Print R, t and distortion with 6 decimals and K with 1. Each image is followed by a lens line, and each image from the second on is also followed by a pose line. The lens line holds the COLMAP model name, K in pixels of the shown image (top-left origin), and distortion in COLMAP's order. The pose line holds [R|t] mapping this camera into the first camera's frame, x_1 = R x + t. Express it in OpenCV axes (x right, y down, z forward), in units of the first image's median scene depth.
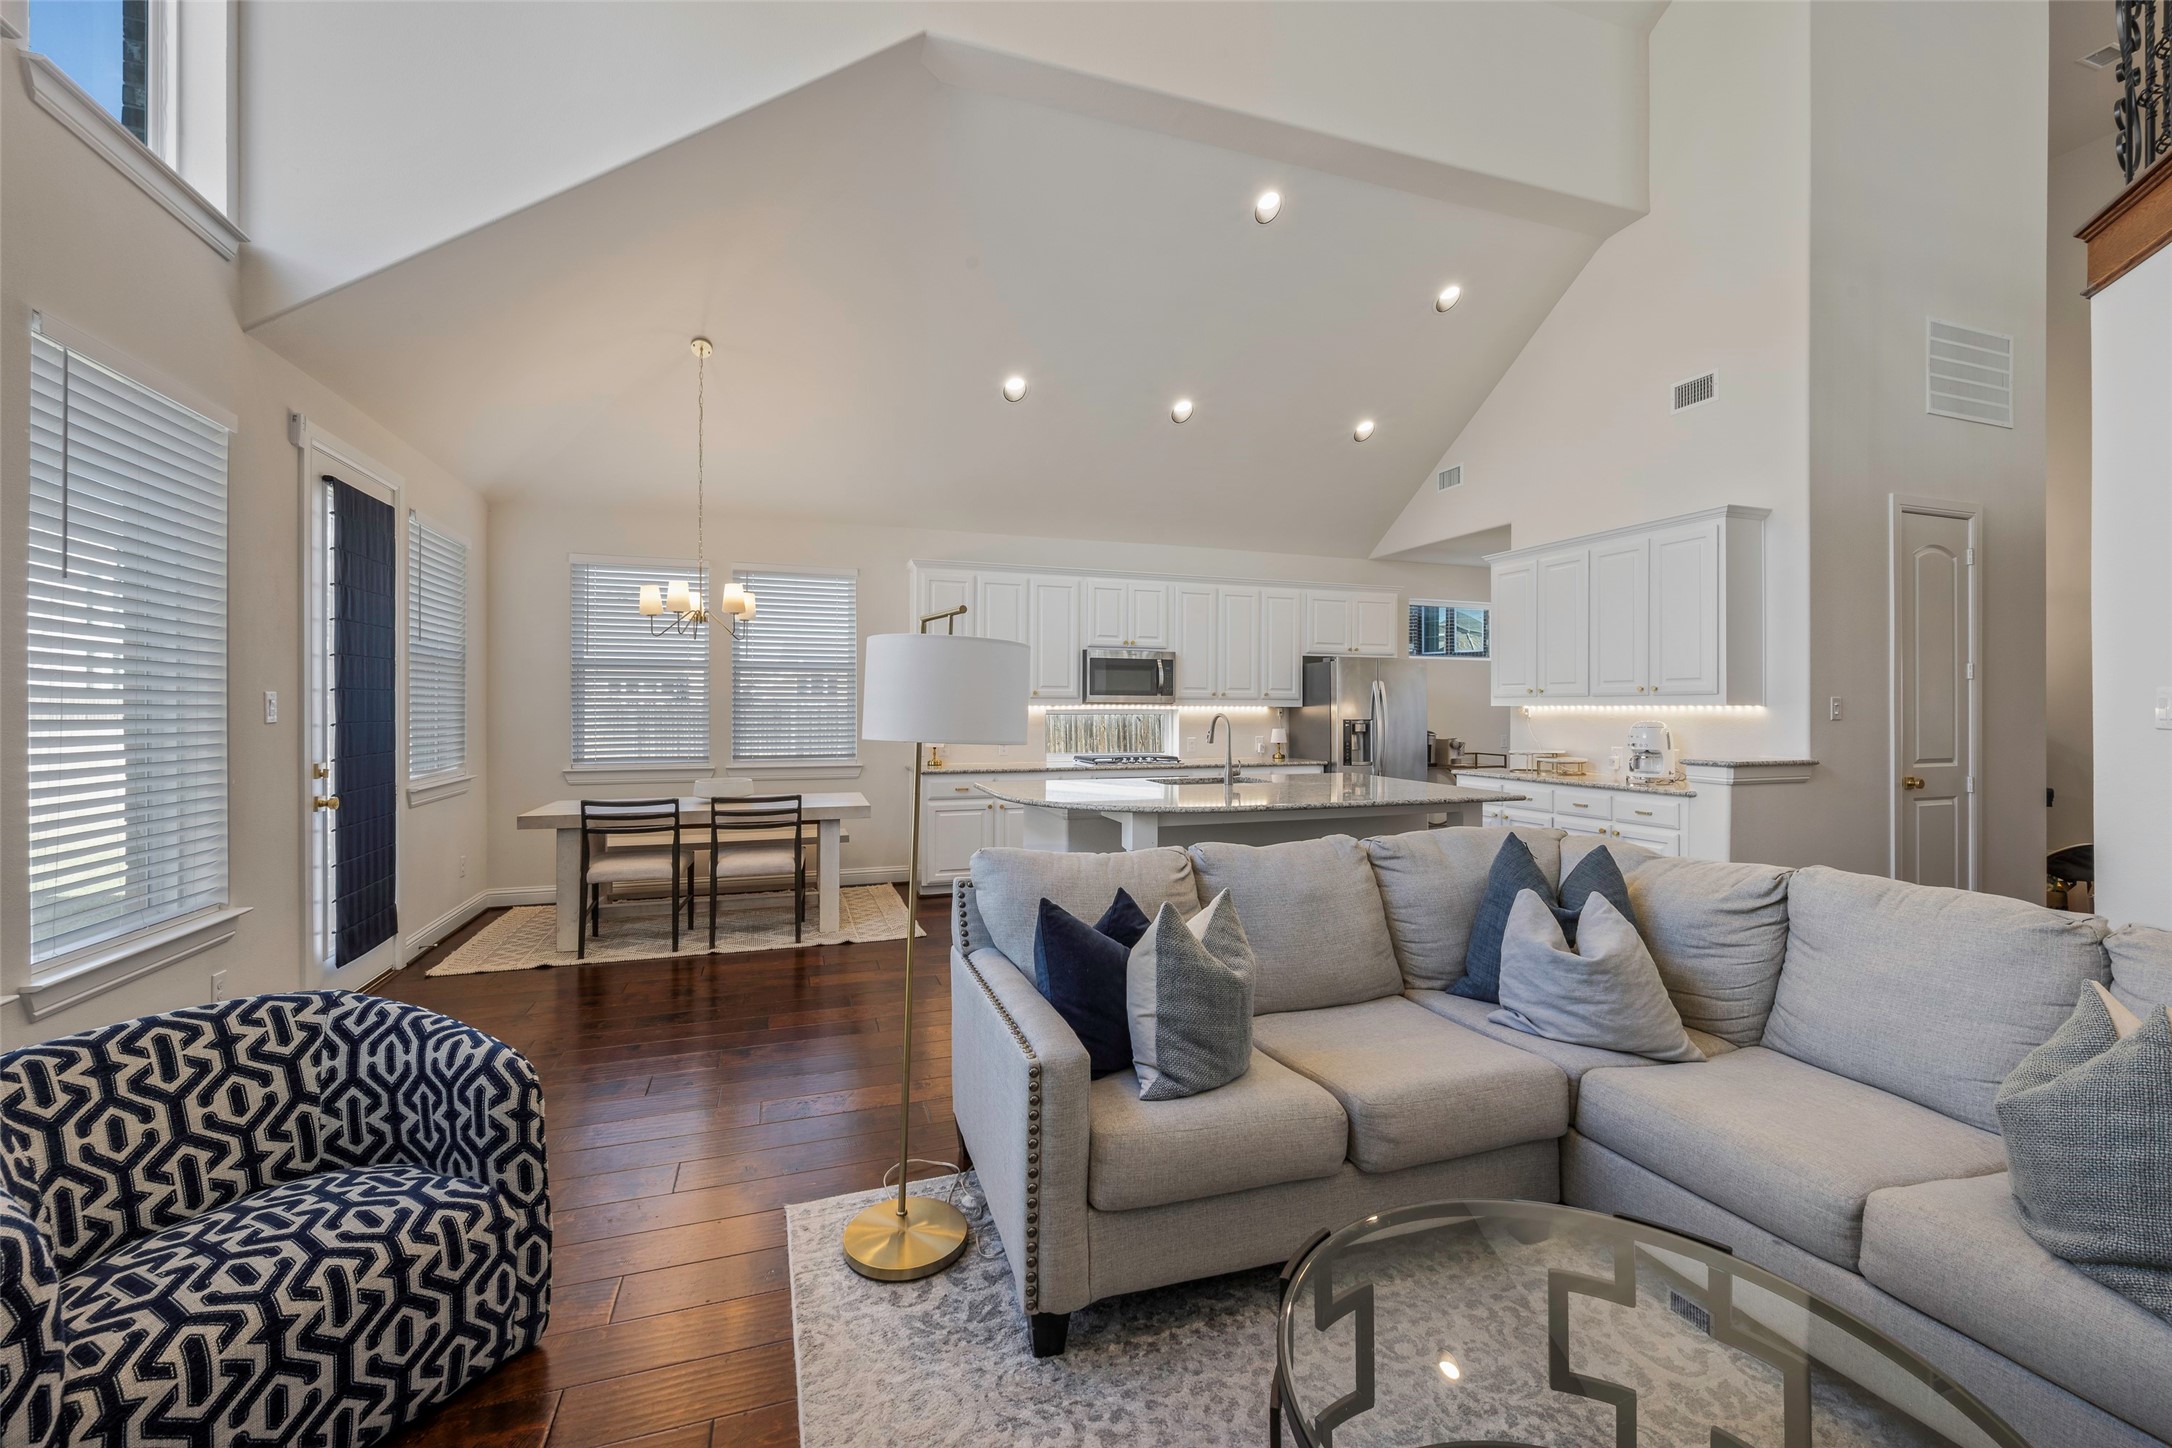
lens RADIAL K [[864.6, 0, 1078.9], [0, 864.6, 709.8], [0, 0, 1]] dist [0.002158, -0.000580]
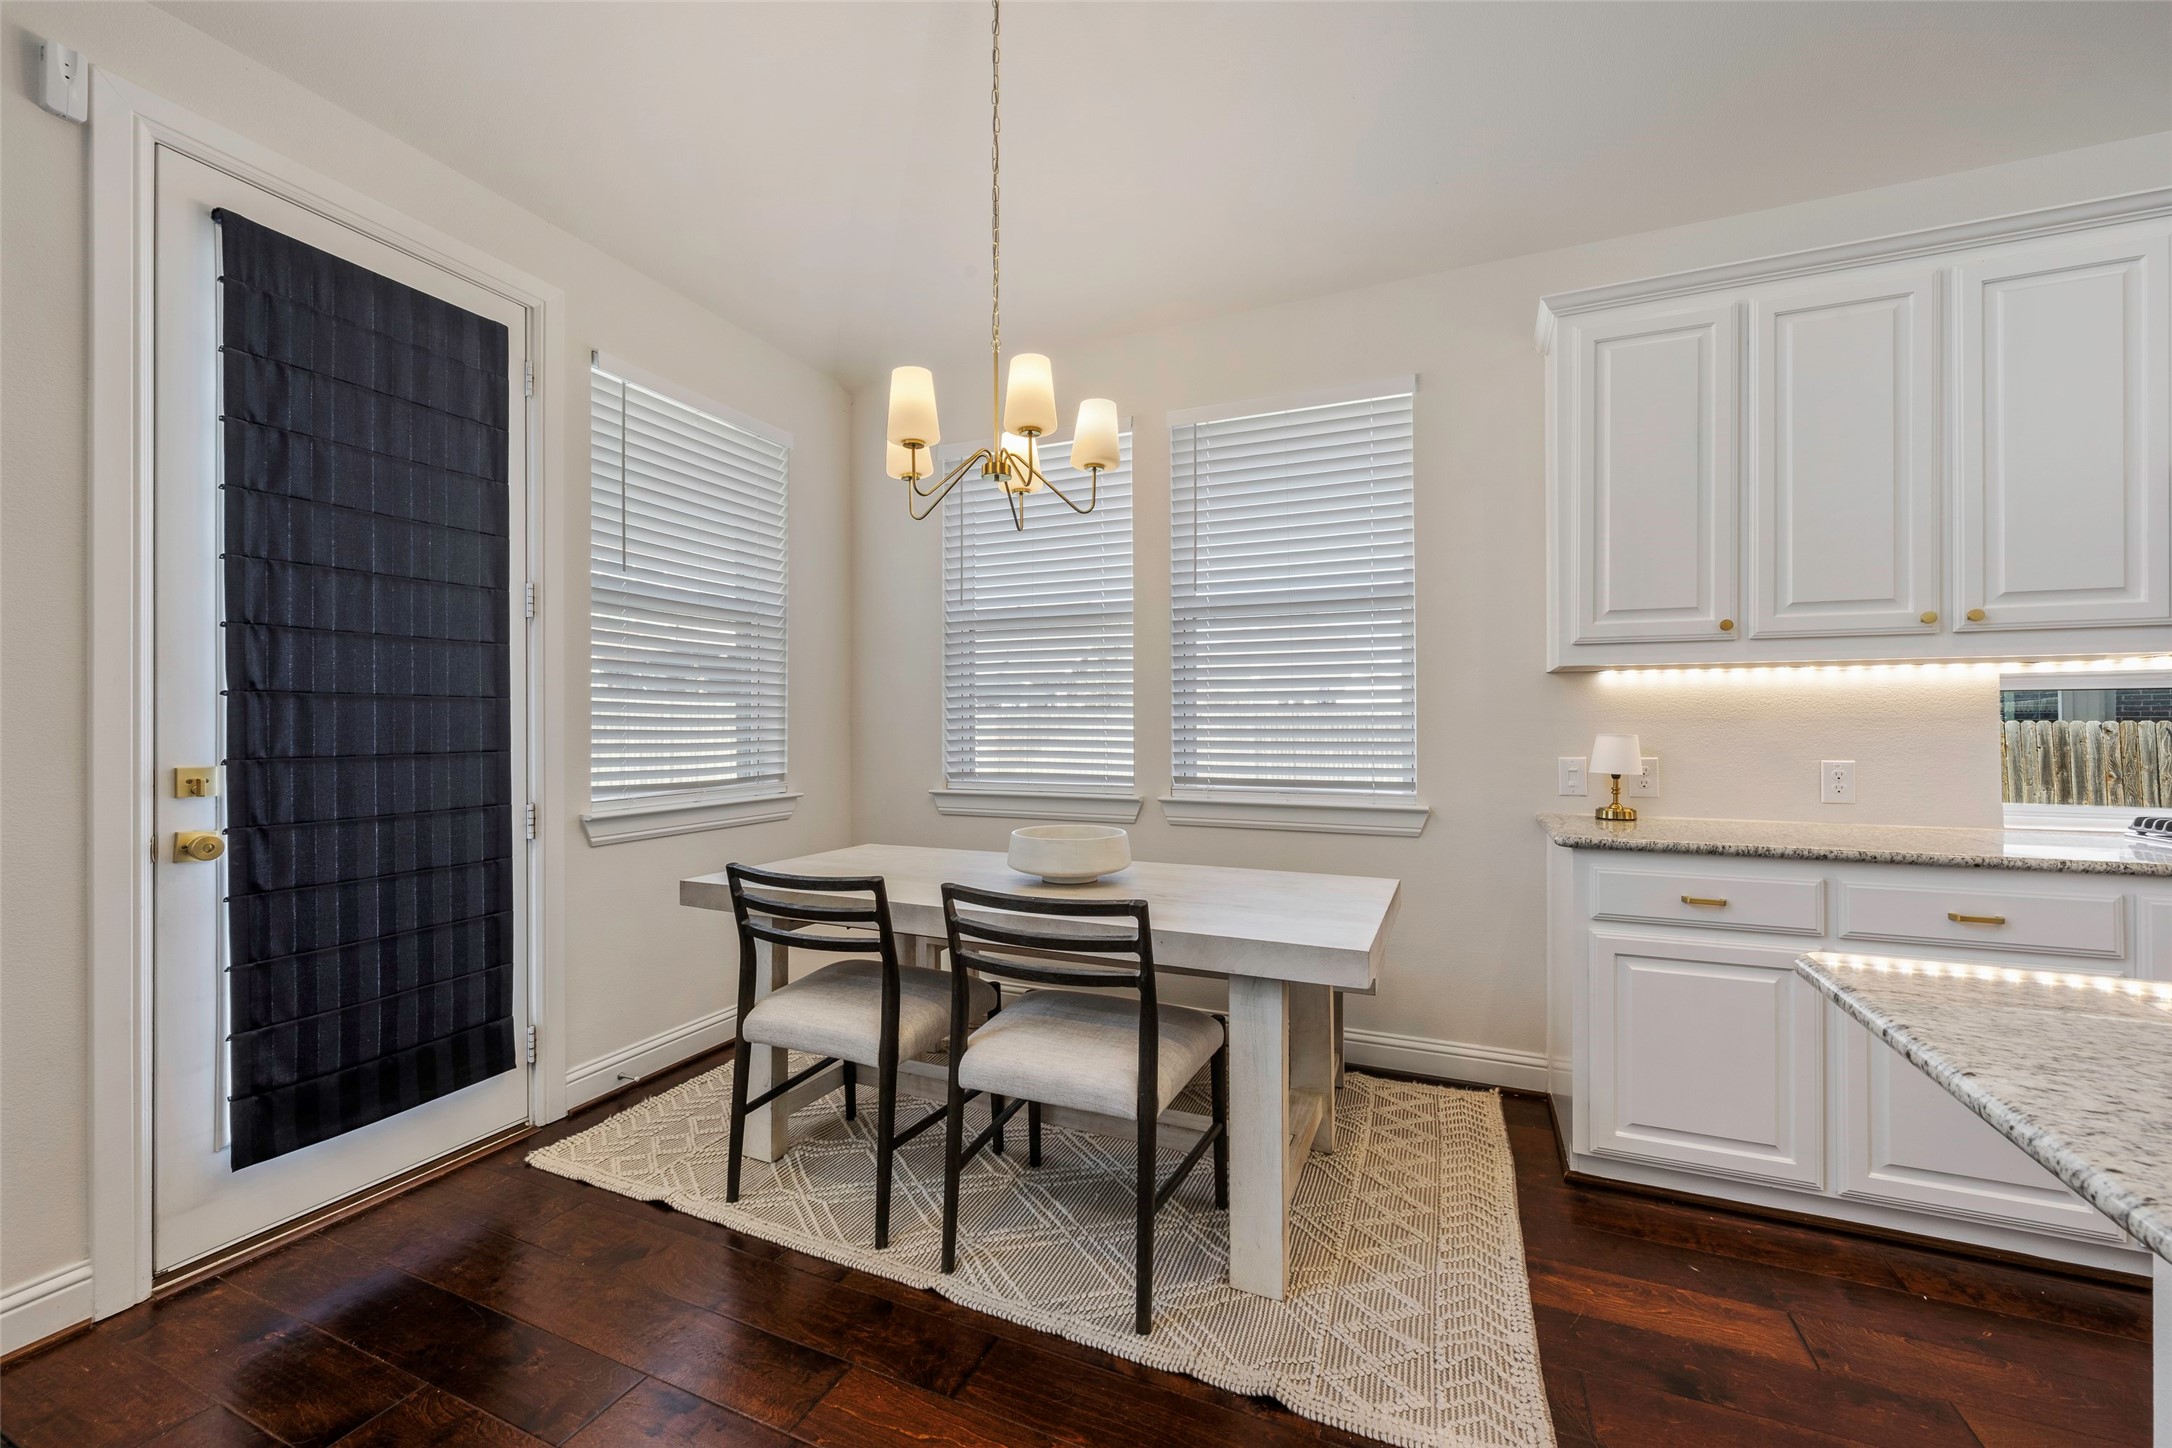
lens RADIAL K [[864.6, 0, 1080.7], [0, 864.6, 724.4], [0, 0, 1]] dist [0.002158, -0.000580]
pose [[0.740065, -0.003261, -0.672528, -0.088029], [0.000402, 0.999990, -0.004407, 0.023624], [0.672535, 0.002991, 0.740059, 0.587682]]
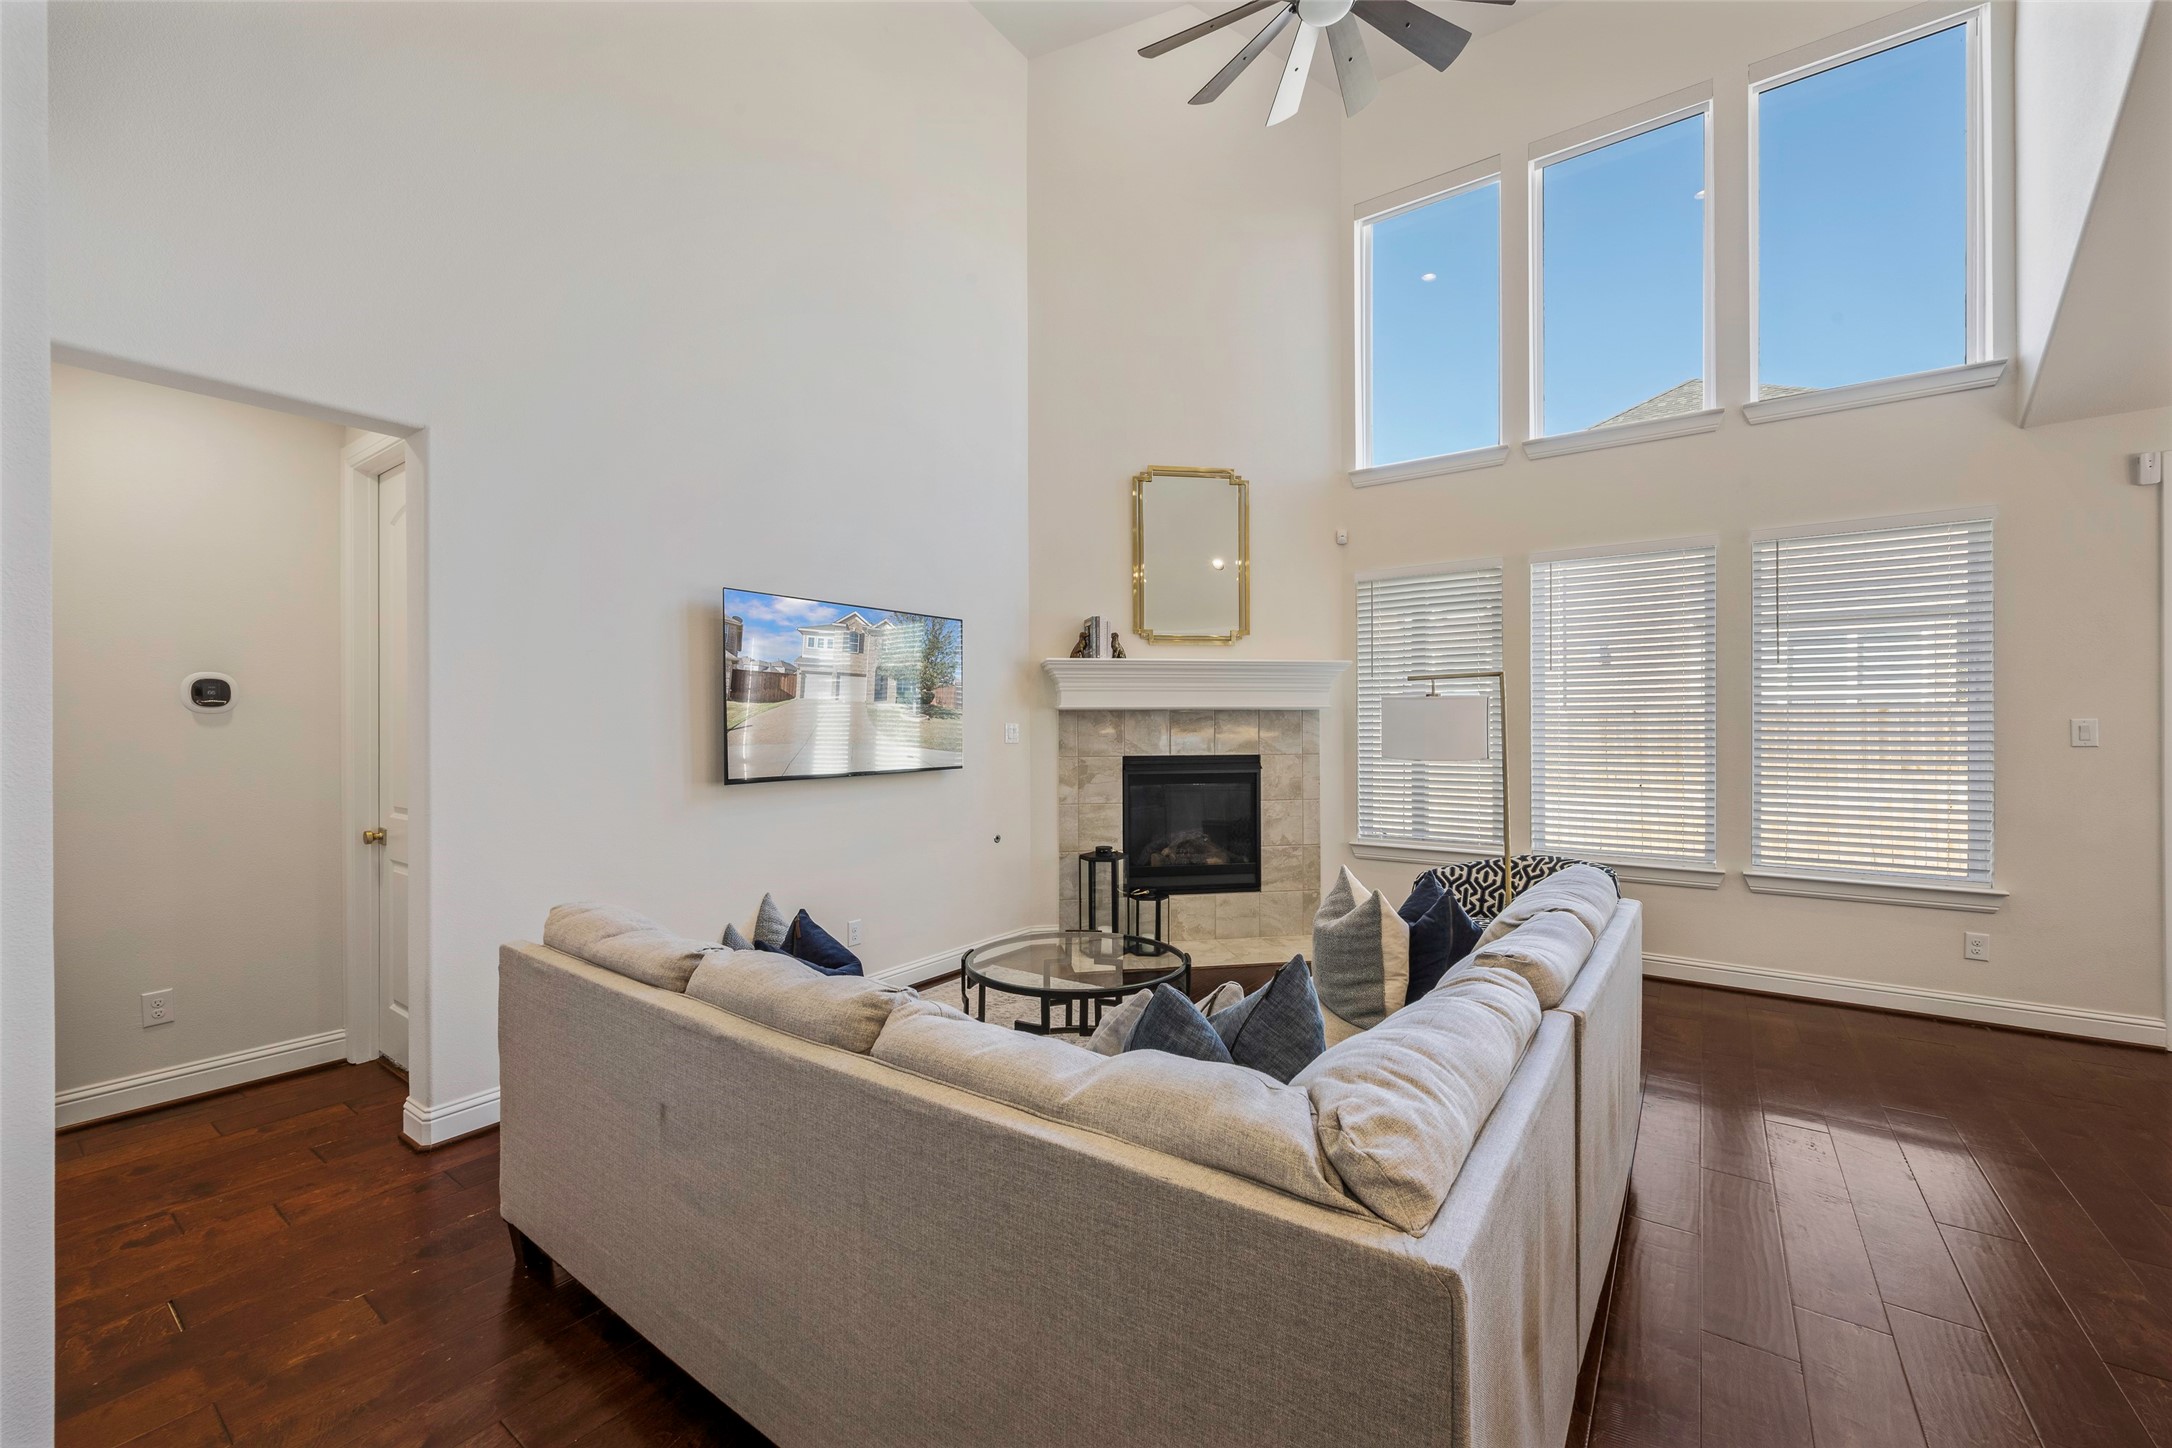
lens RADIAL K [[864.6, 0, 1072.2], [0, 864.6, 729.4], [0, 0, 1]] dist [0.002158, -0.000580]
pose [[-0.820241, 0.003601, -0.572006, 0.438069], [0.002366, 0.999993, 0.002902, -0.006986], [0.572013, 0.001027, -0.820244, 0.639019]]
